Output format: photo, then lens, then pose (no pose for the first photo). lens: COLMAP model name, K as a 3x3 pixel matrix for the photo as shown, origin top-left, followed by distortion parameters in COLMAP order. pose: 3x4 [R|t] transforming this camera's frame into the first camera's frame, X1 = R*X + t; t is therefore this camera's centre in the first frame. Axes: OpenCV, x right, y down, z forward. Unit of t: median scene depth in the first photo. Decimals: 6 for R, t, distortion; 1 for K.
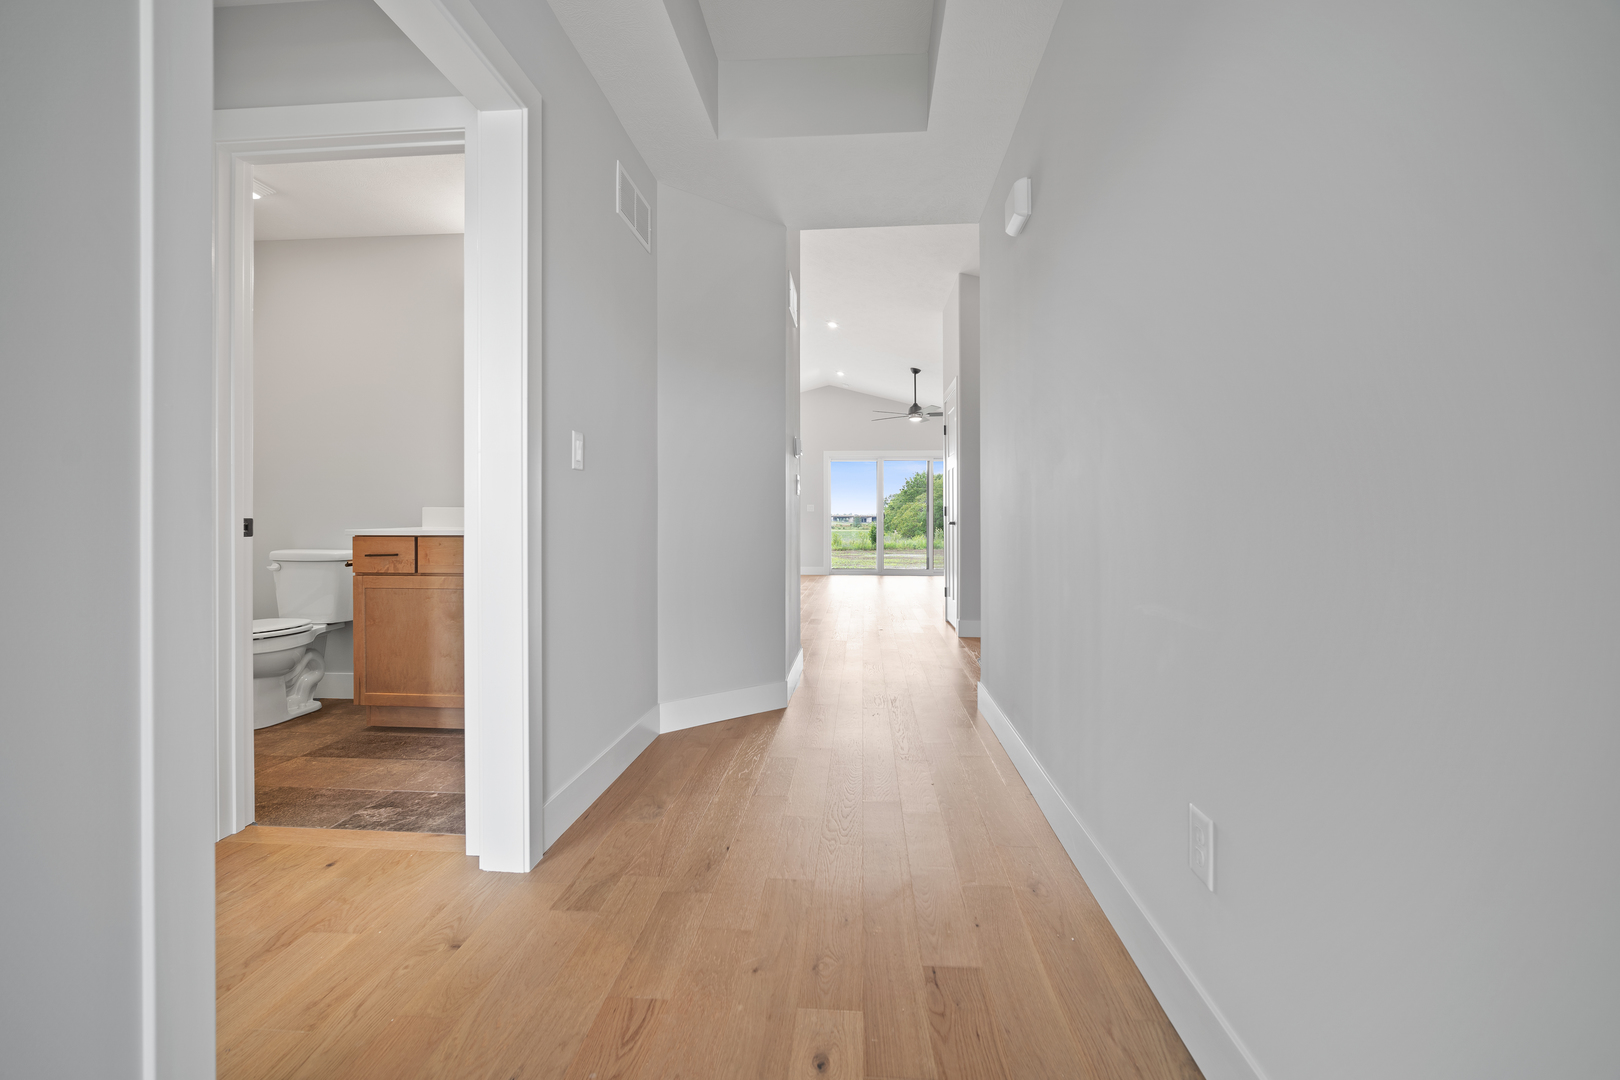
lens RADIAL K [[706.5, 0, 810.1], [0, 706.5, 526.7], [0, 0, 1]] dist [-0.002215, 0.000885]
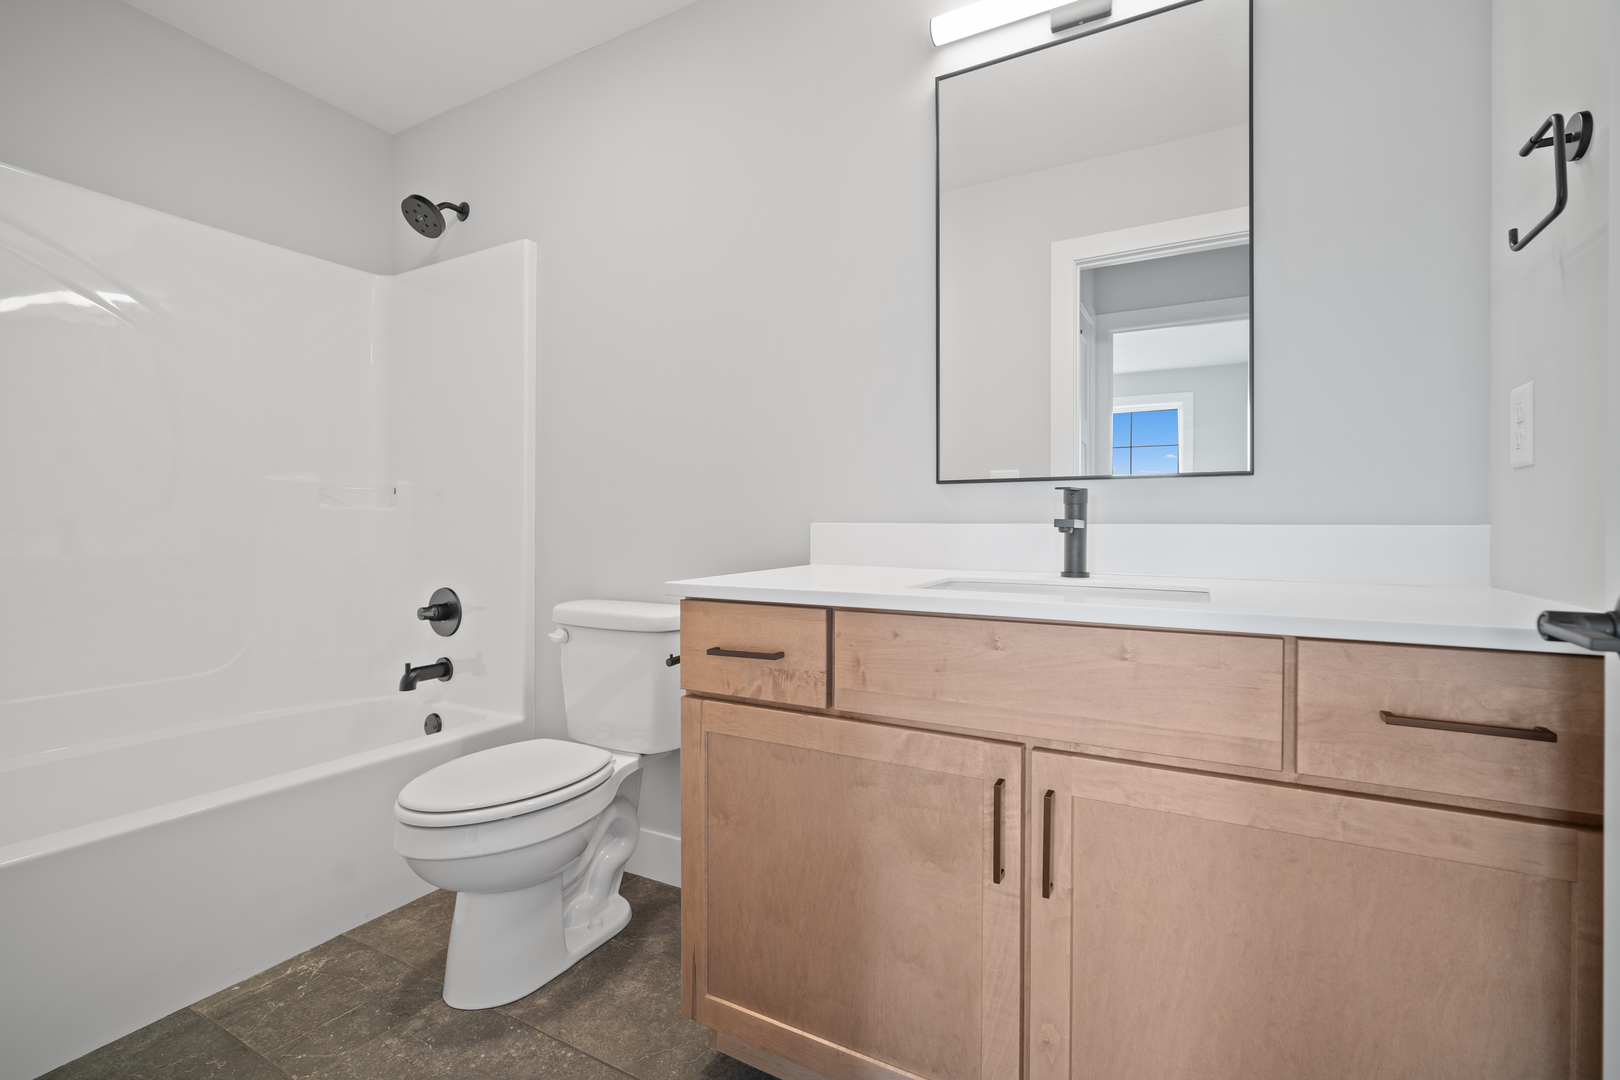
lens RADIAL K [[709.9, 0, 808.2], [0, 709.9, 542.2], [0, 0, 1]] dist [-0.003405, 0.000519]
pose [[0.917269, 0.008262, -0.398183, -0.422876], [-0.004182, 0.999929, 0.011115, -0.023432], [0.398247, -0.008530, 0.917239, 0.662150]]
